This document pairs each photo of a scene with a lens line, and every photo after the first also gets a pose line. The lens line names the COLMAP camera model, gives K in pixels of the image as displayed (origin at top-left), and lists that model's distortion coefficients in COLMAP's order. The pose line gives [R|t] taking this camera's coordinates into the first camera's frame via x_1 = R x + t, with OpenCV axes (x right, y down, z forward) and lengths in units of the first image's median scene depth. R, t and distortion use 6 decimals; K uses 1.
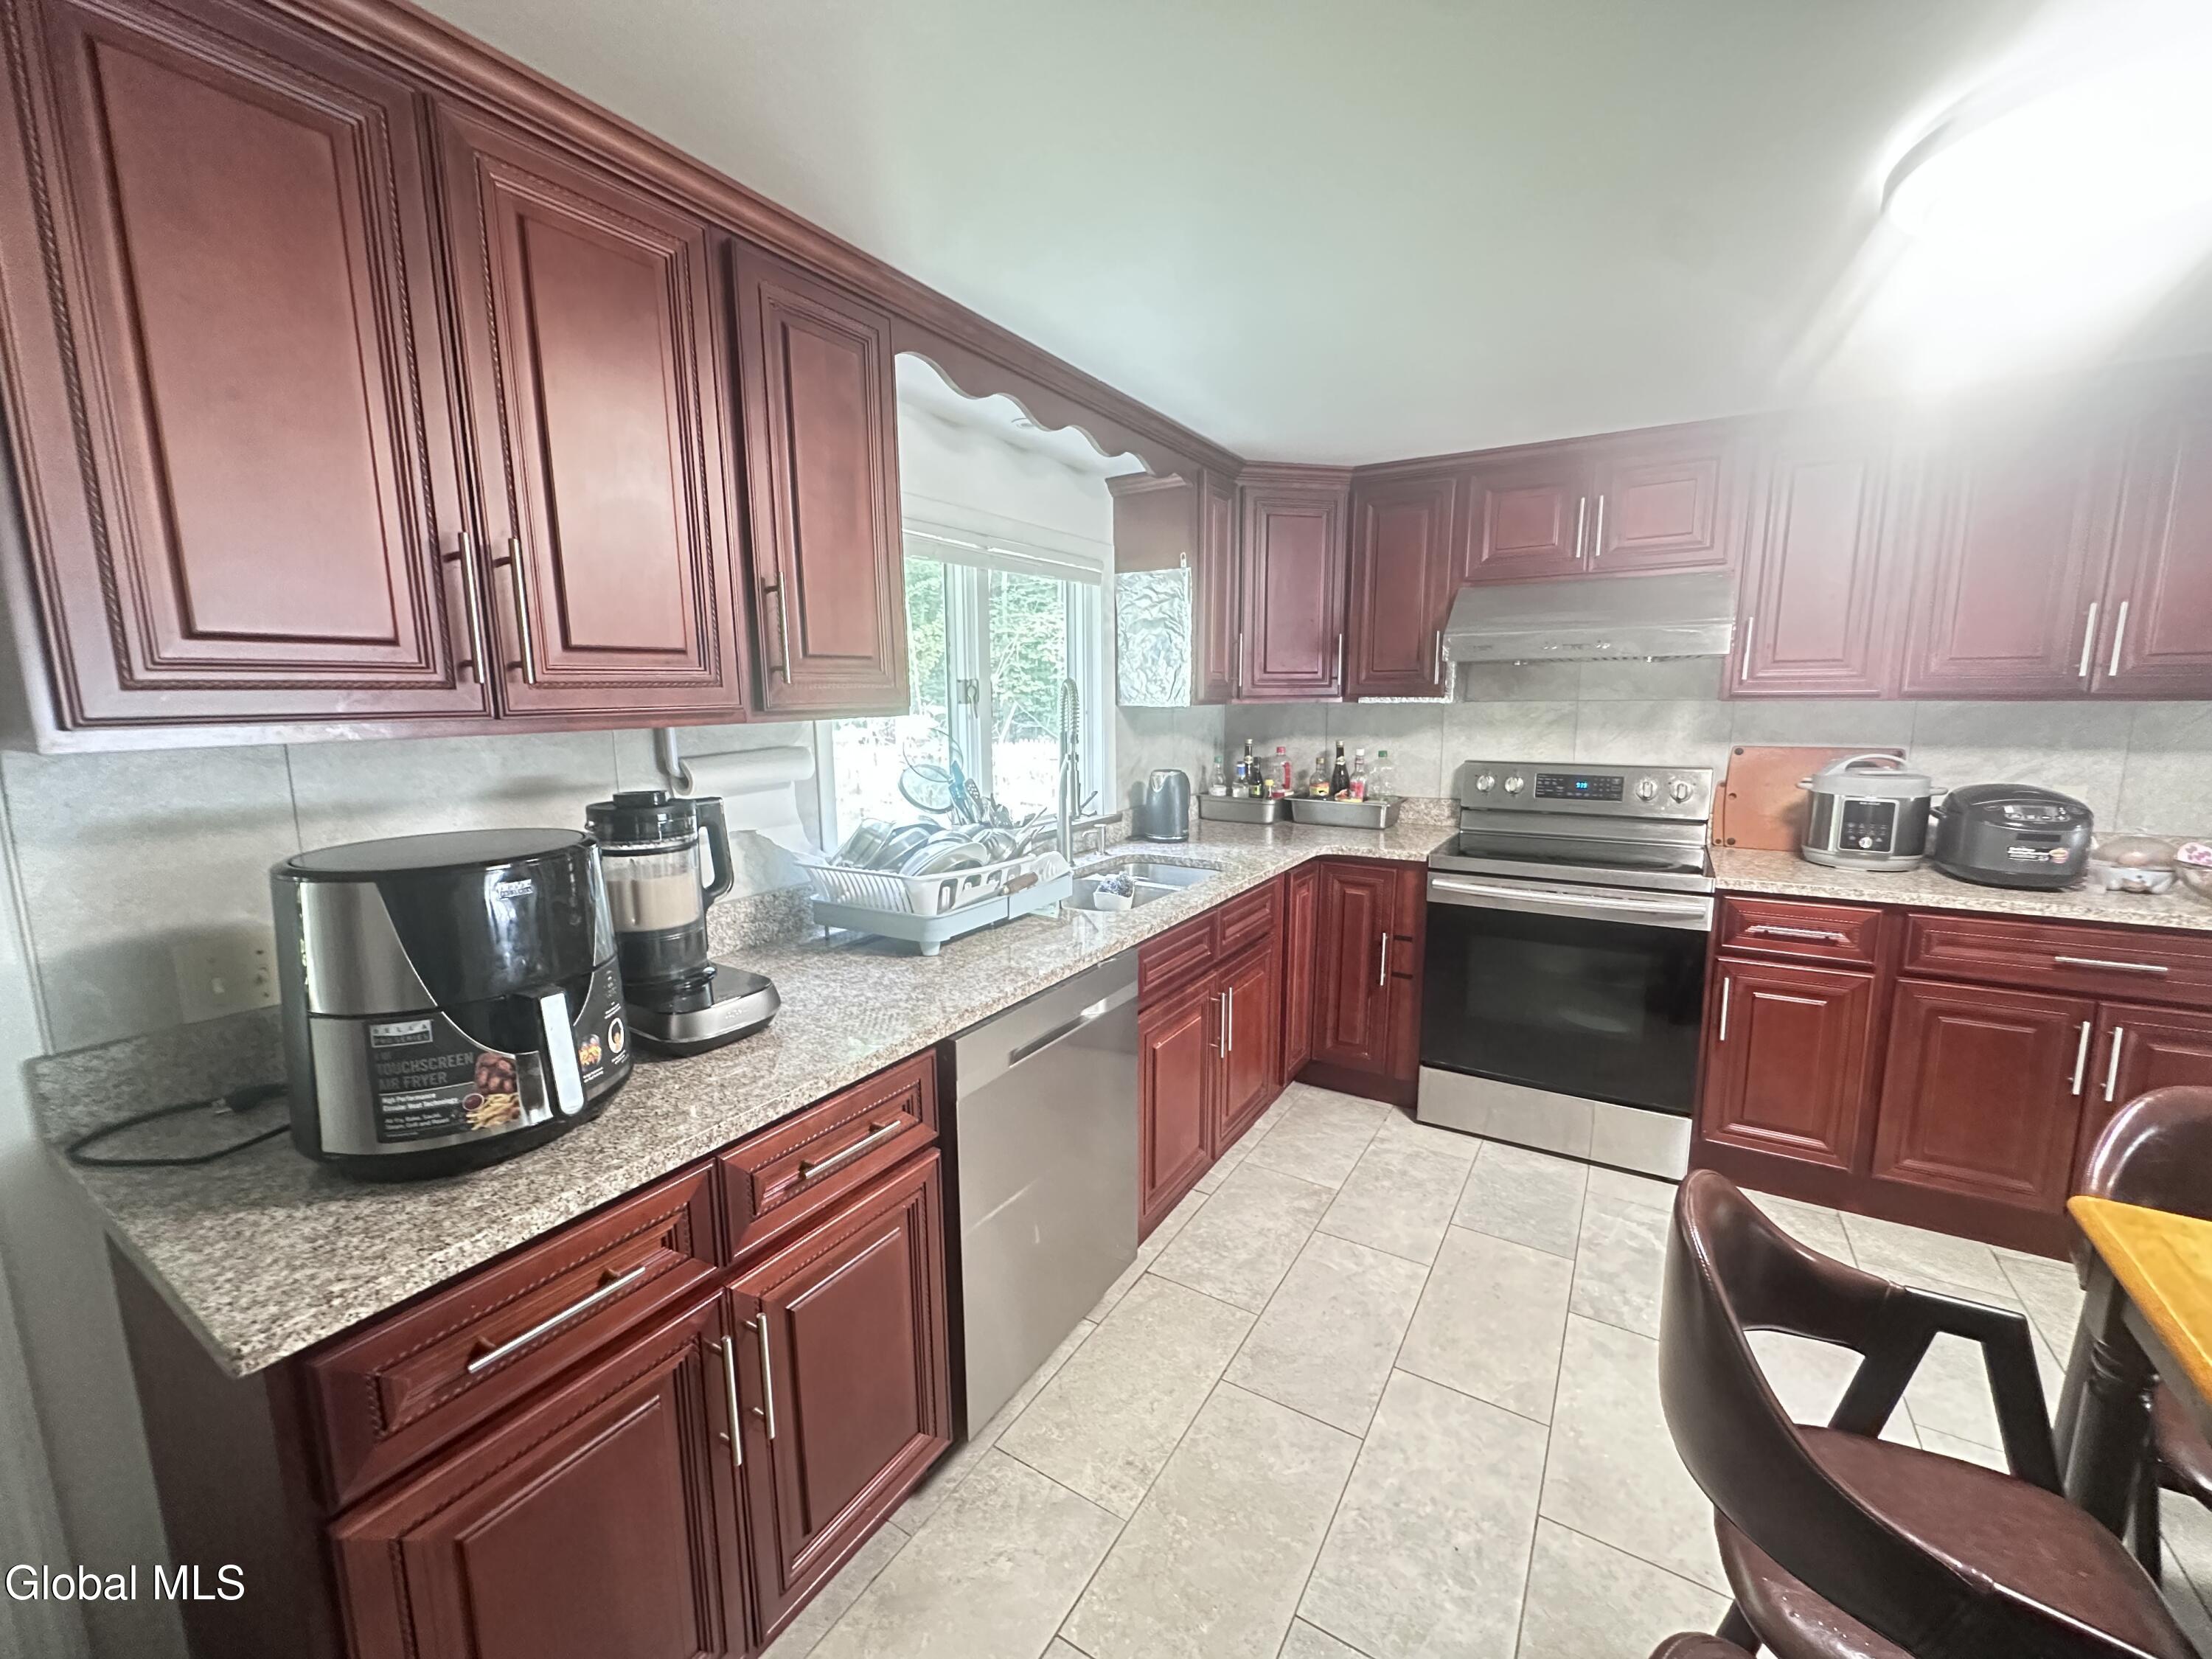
lens RADIAL K [[883.5, 0, 1105.4], [0, 883.5, 829.7], [0, 0, 1]] dist [-0.002429, 0.000232]
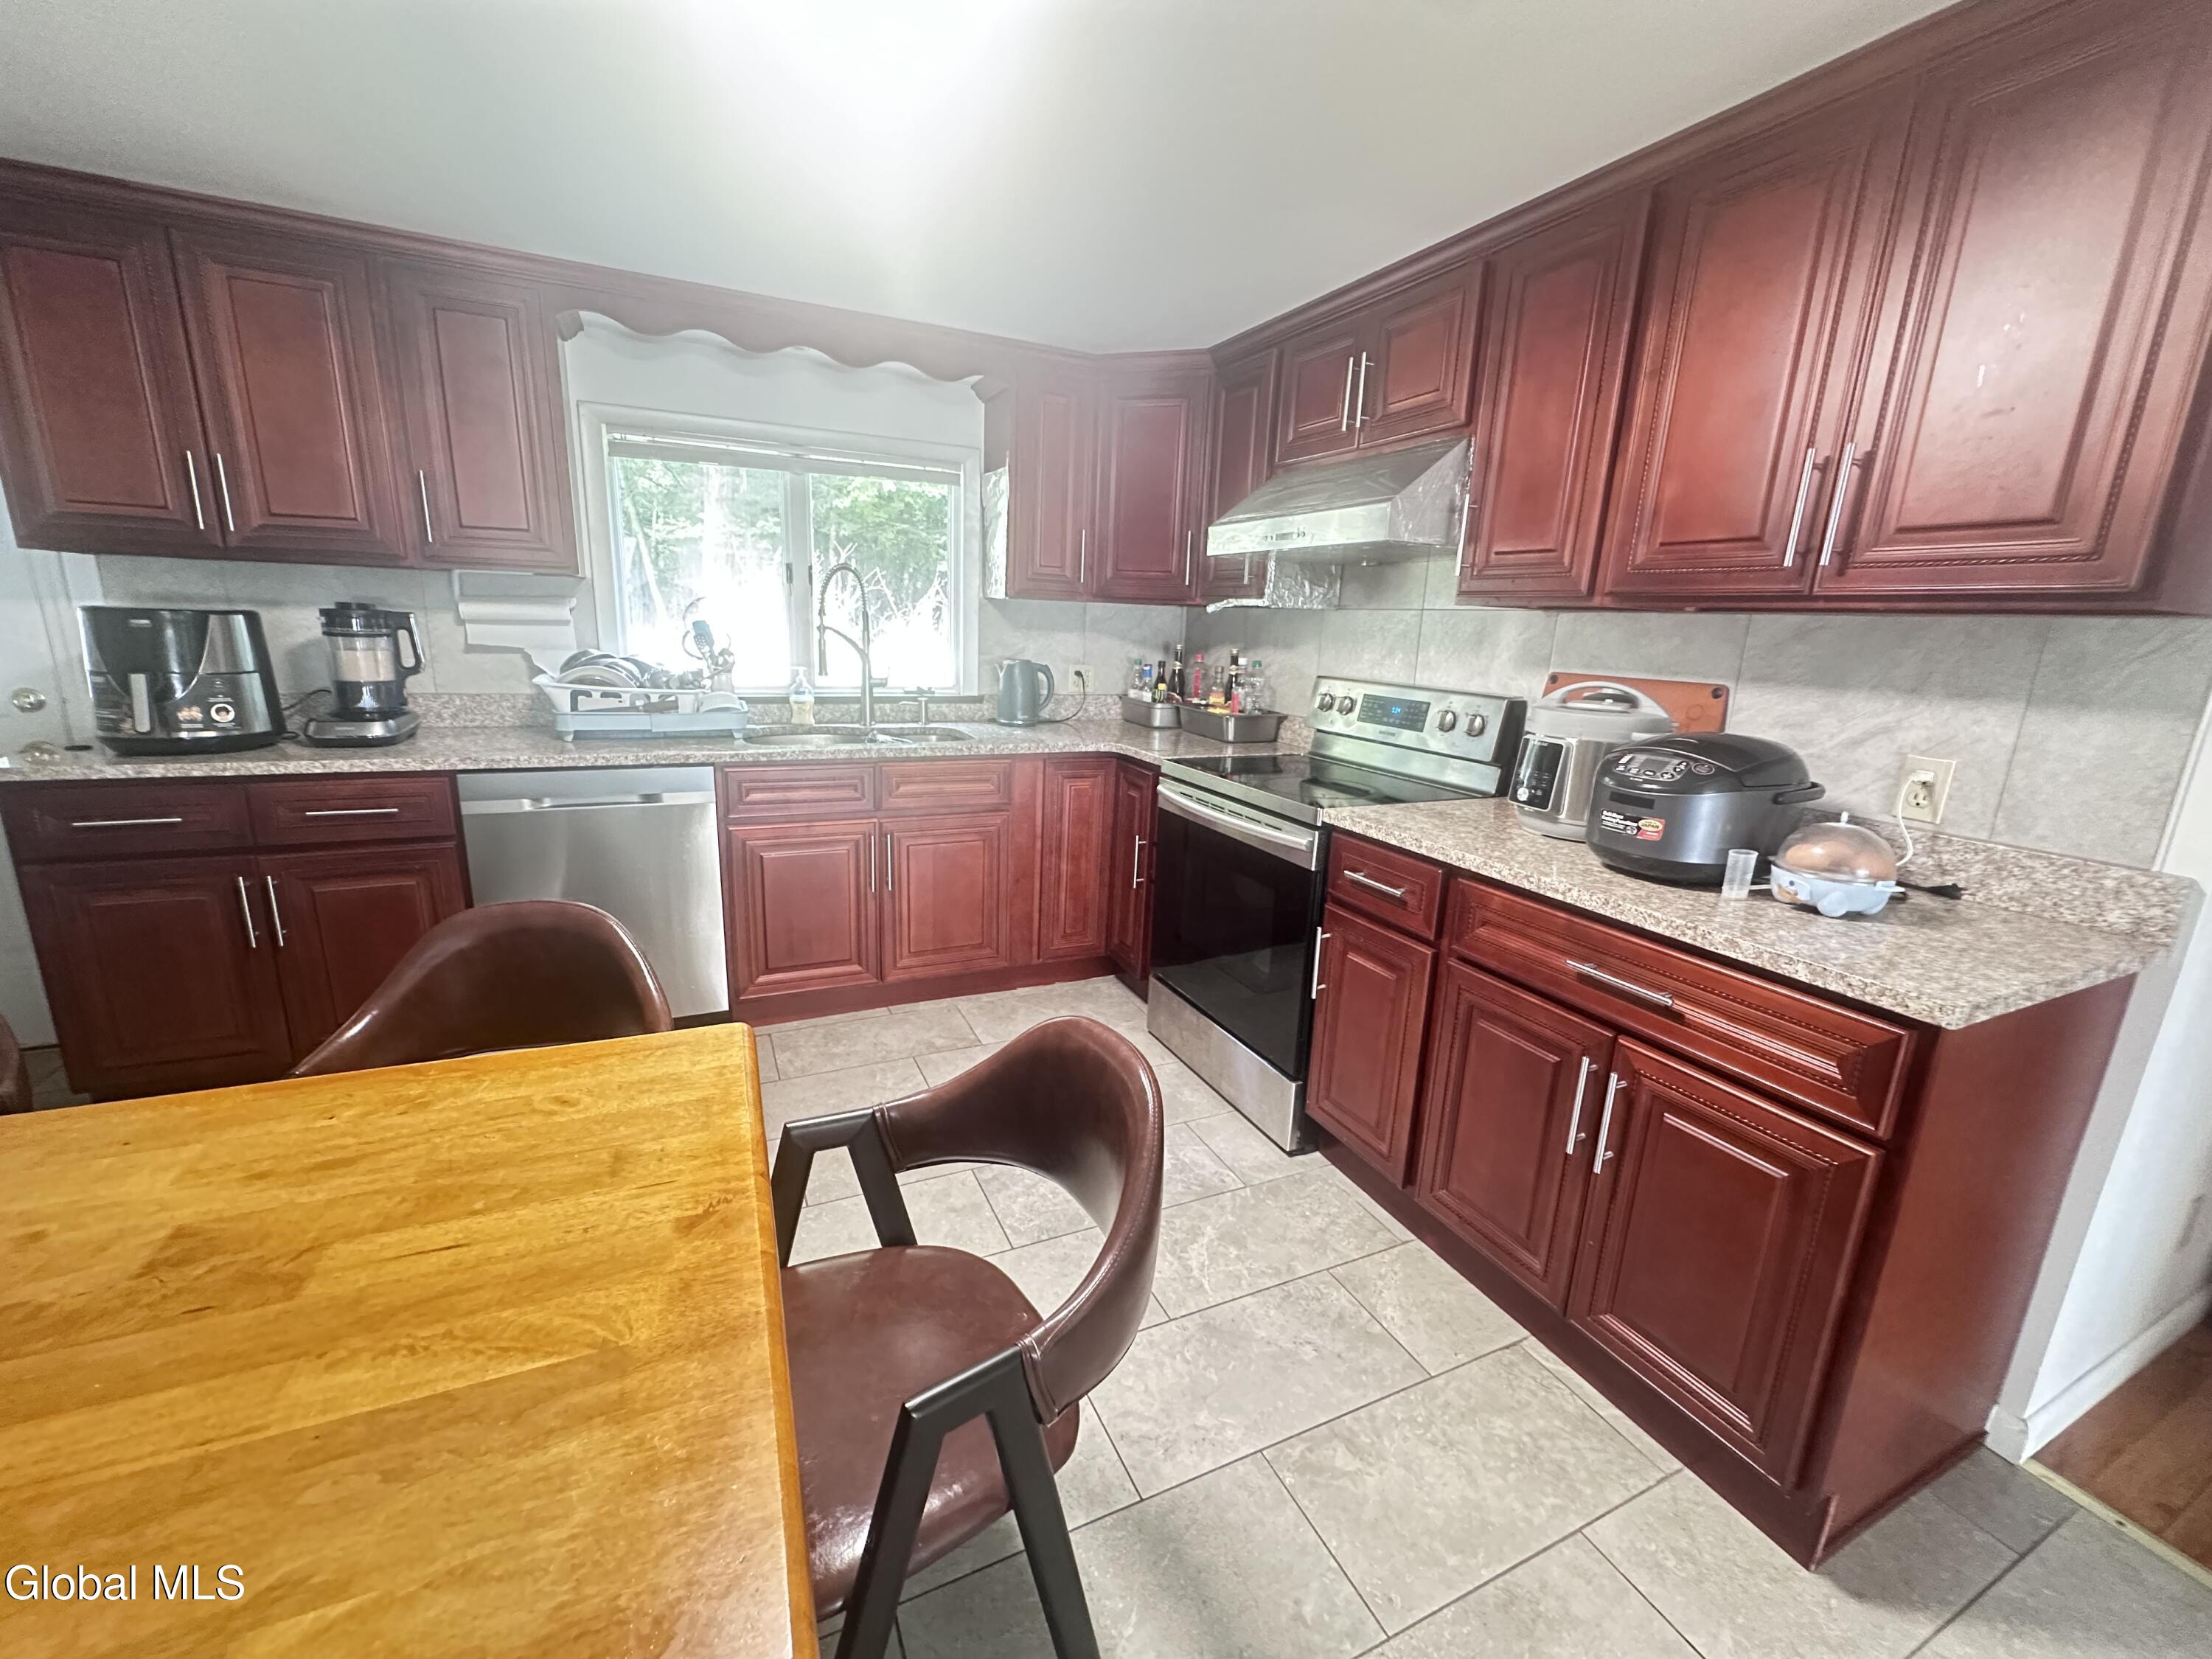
lens RADIAL K [[883.5, 0, 1098.8], [0, 883.5, 831.6], [0, 0, 1]] dist [-0.002429, 0.000232]
pose [[0.834757, 0.169687, -0.523820, 0.957629], [-0.131087, 0.985221, 0.110254, 0.010103], [0.534787, -0.023369, 0.844664, 0.167623]]
